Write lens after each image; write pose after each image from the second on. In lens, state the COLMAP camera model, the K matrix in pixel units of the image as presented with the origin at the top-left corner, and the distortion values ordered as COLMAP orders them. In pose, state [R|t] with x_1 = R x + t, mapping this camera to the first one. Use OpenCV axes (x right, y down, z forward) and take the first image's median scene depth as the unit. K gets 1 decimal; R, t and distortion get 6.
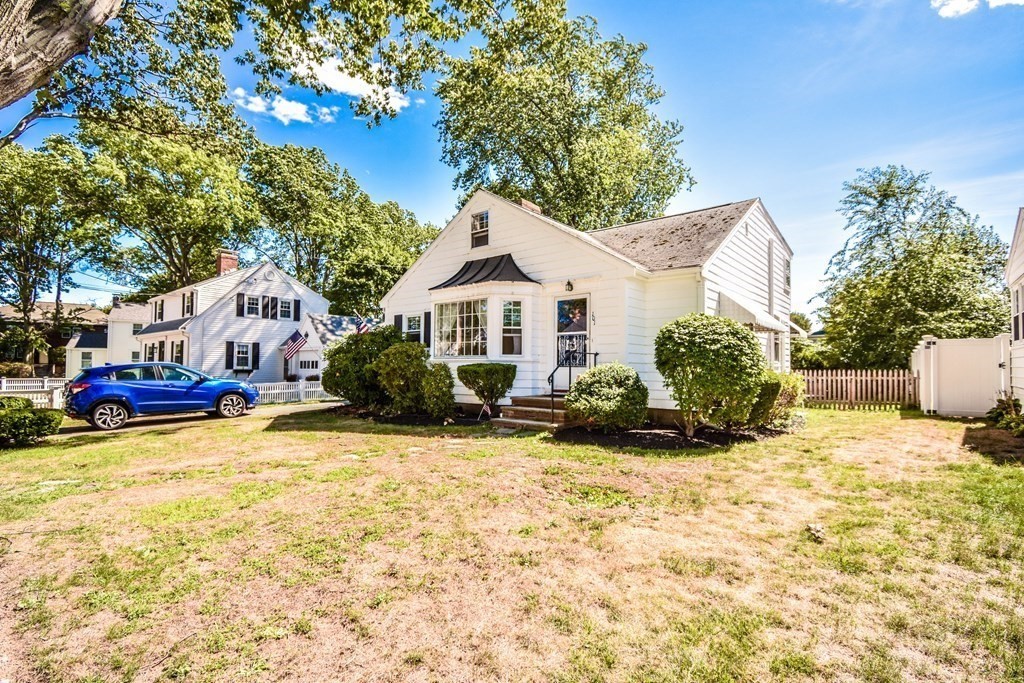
lens RADIAL K [[484.8, 0, 516.7], [0, 484.8, 347.6], [0, 0, 1]] dist [0.018356, -0.025415]
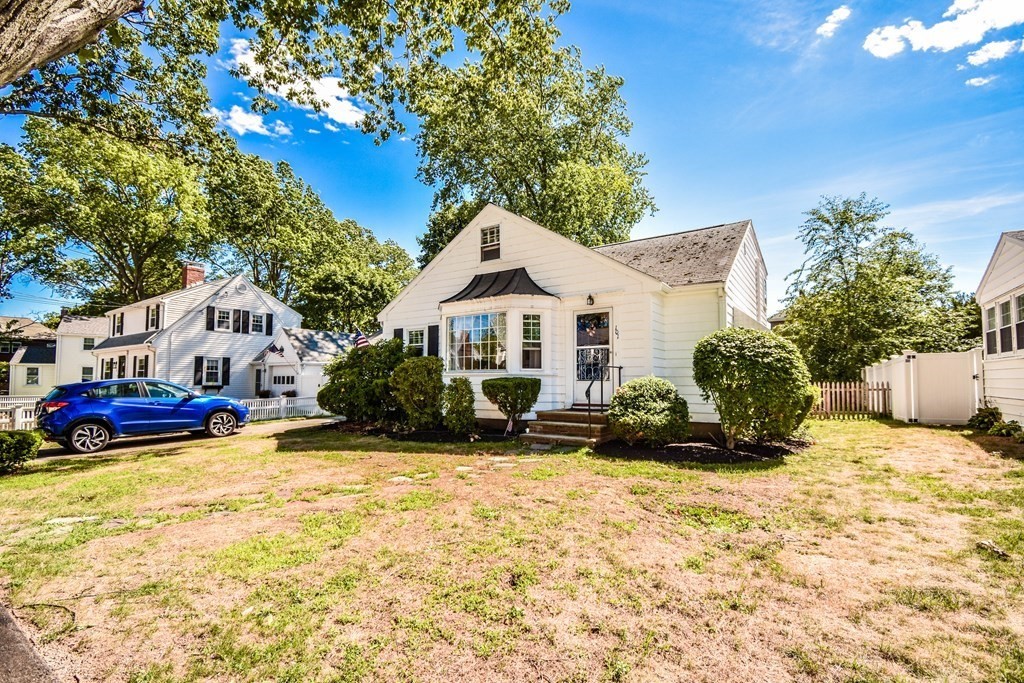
lens RADIAL K [[463.4, 0, 514.7], [0, 463.4, 352.6], [0, 0, 1]] dist [0.015224, -0.021905]
pose [[0.995270, 0.000414, 0.097142, -0.133296], [0.001684, 0.999767, -0.021511, 0.002070], [-0.097128, 0.021573, 0.995038, 0.059849]]
